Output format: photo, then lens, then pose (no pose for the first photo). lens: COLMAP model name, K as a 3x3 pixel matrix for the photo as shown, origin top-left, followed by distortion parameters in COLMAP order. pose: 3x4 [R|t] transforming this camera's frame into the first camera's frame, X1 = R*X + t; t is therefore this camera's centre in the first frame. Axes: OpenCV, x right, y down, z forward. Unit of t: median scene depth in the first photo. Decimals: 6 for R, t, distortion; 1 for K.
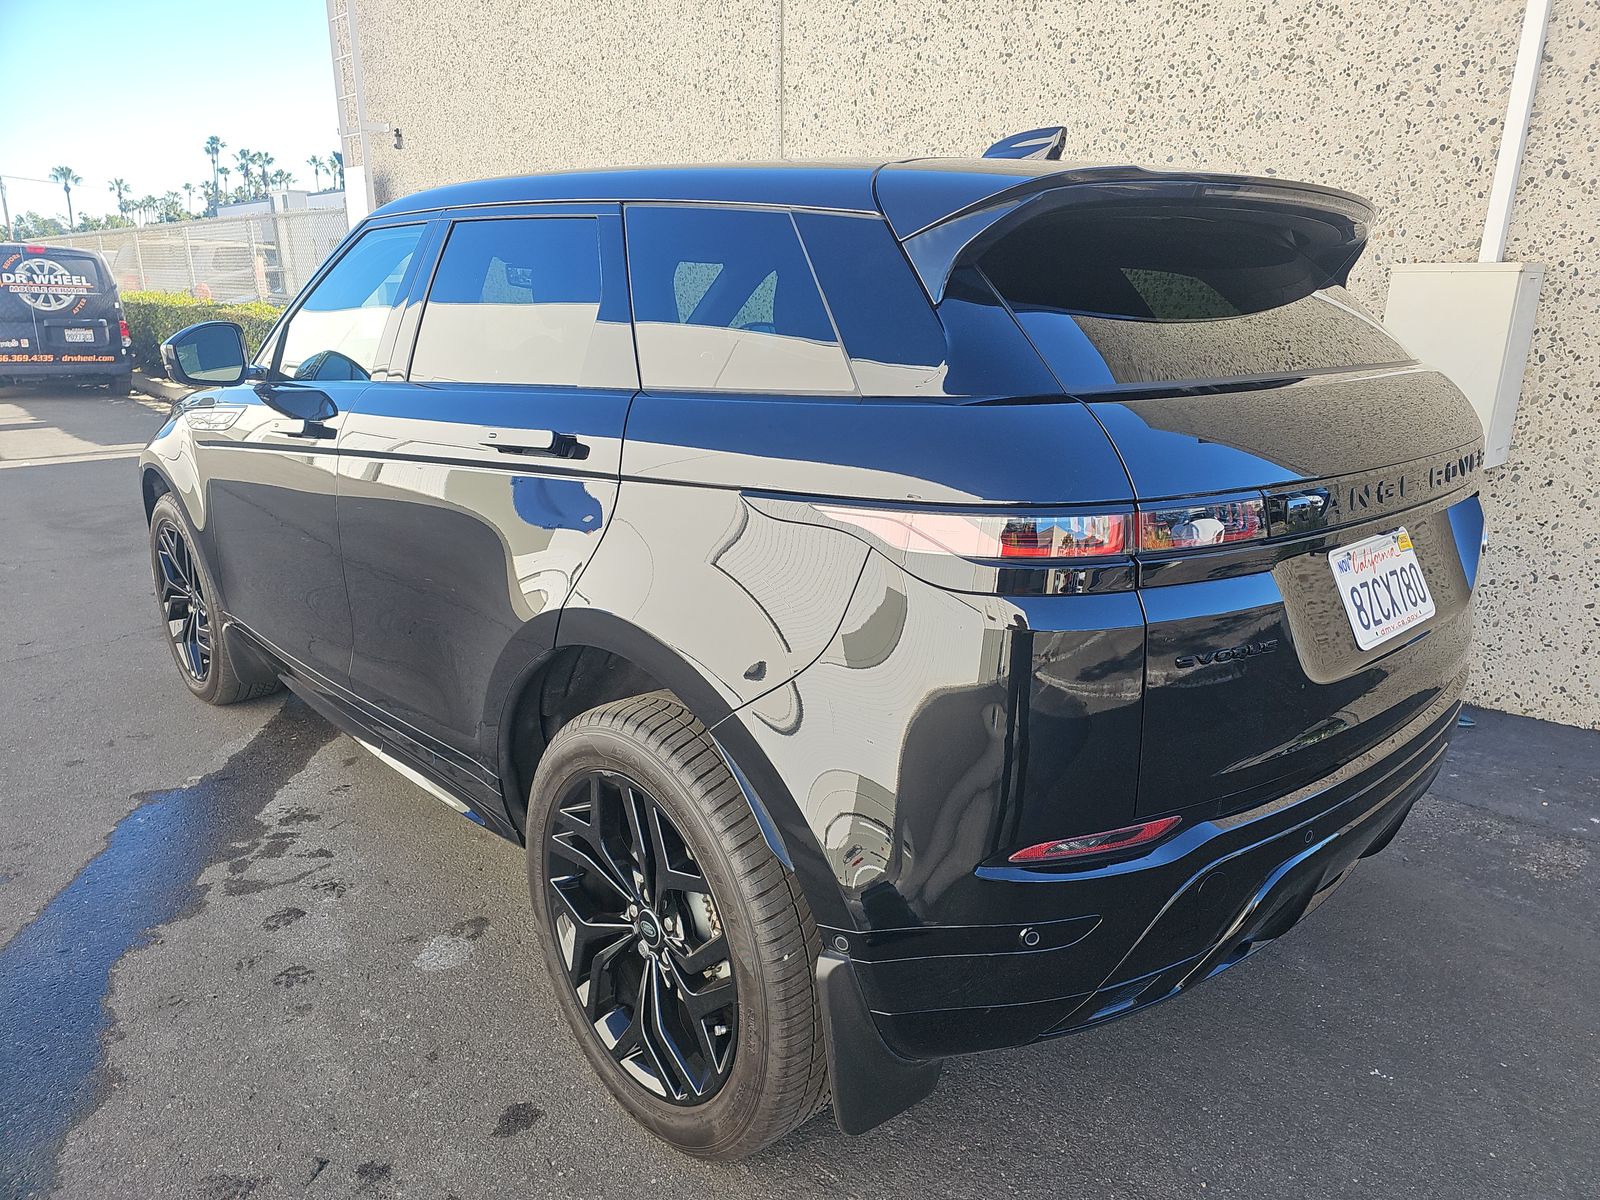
lens RADIAL K [[1049.7, 0, 816.7], [0, 1049.7, 597.0], [0, 0, 1]] dist [0.051024, -0.052169]
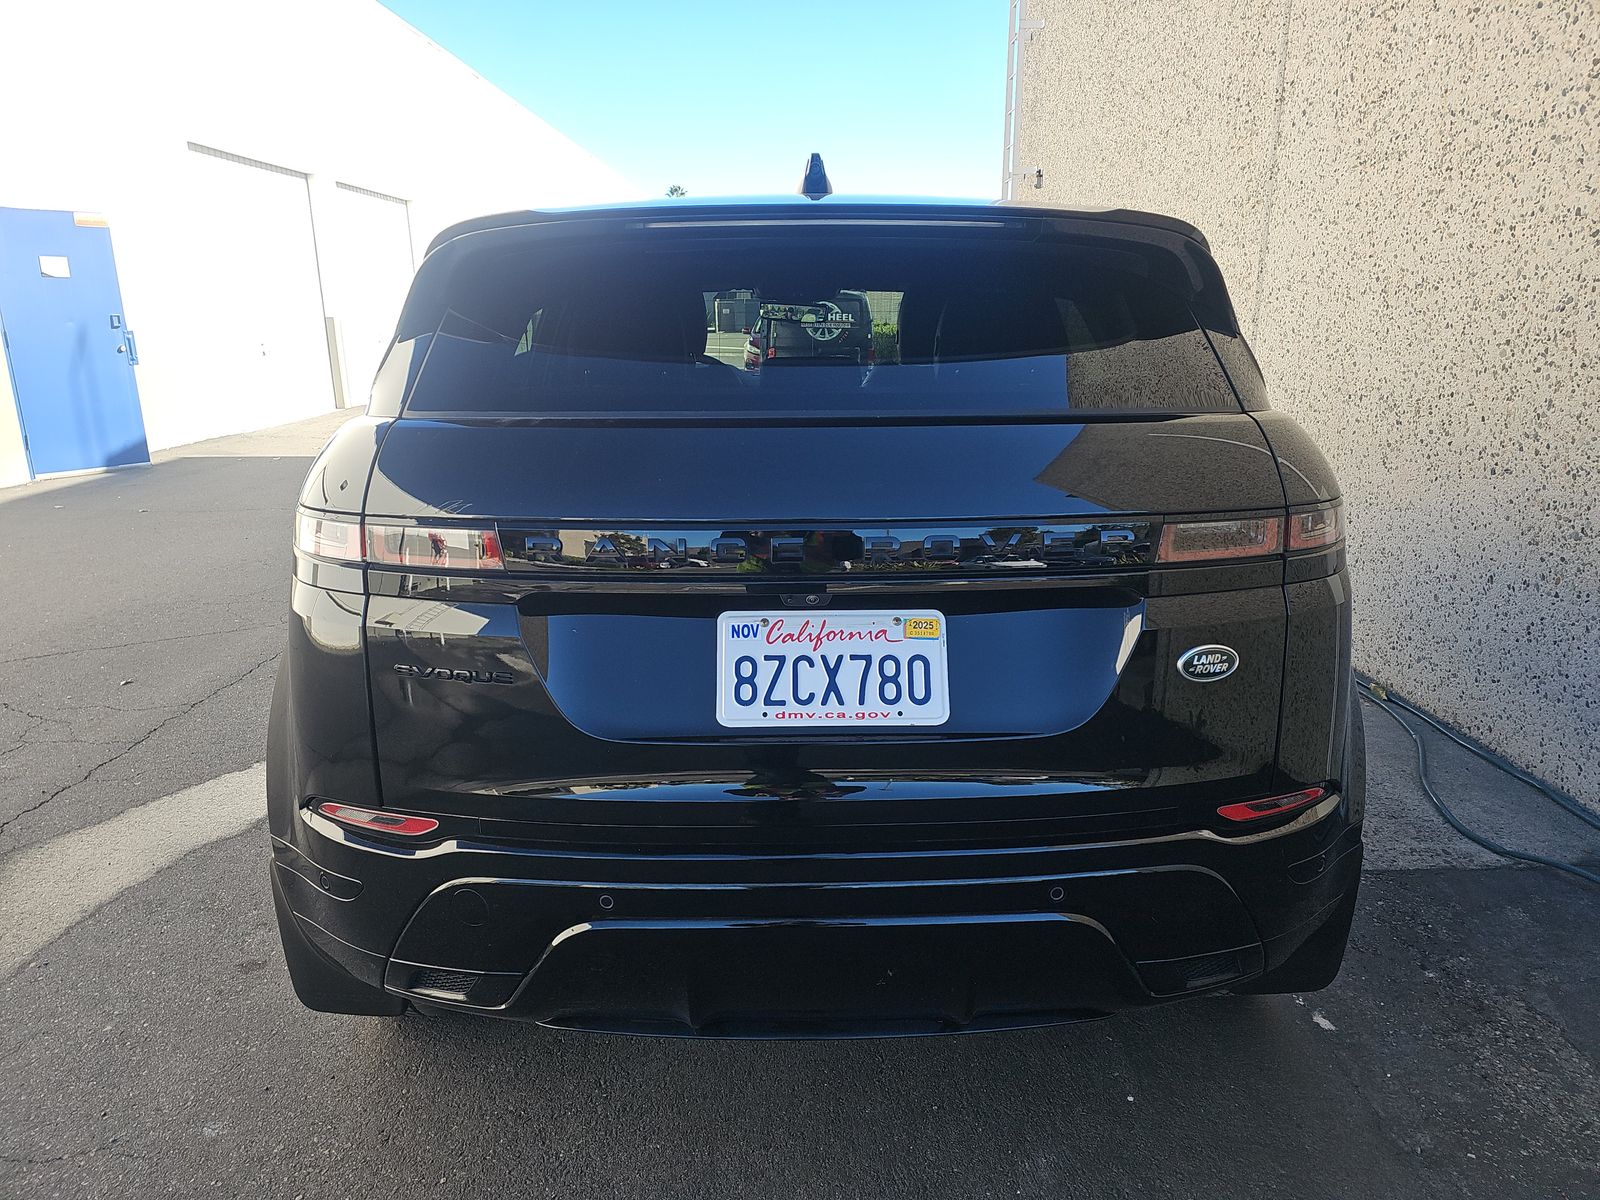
lens RADIAL K [[1074.0, 0, 794.5], [0, 1074.0, 567.3], [0, 0, 1]] dist [0.055201, -0.044828]
pose [[0.751026, 0.129852, -0.647378, 0.358578], [-0.163633, 0.986489, 0.008039, -0.031312], [0.639675, 0.099895, 0.762127, 0.105980]]
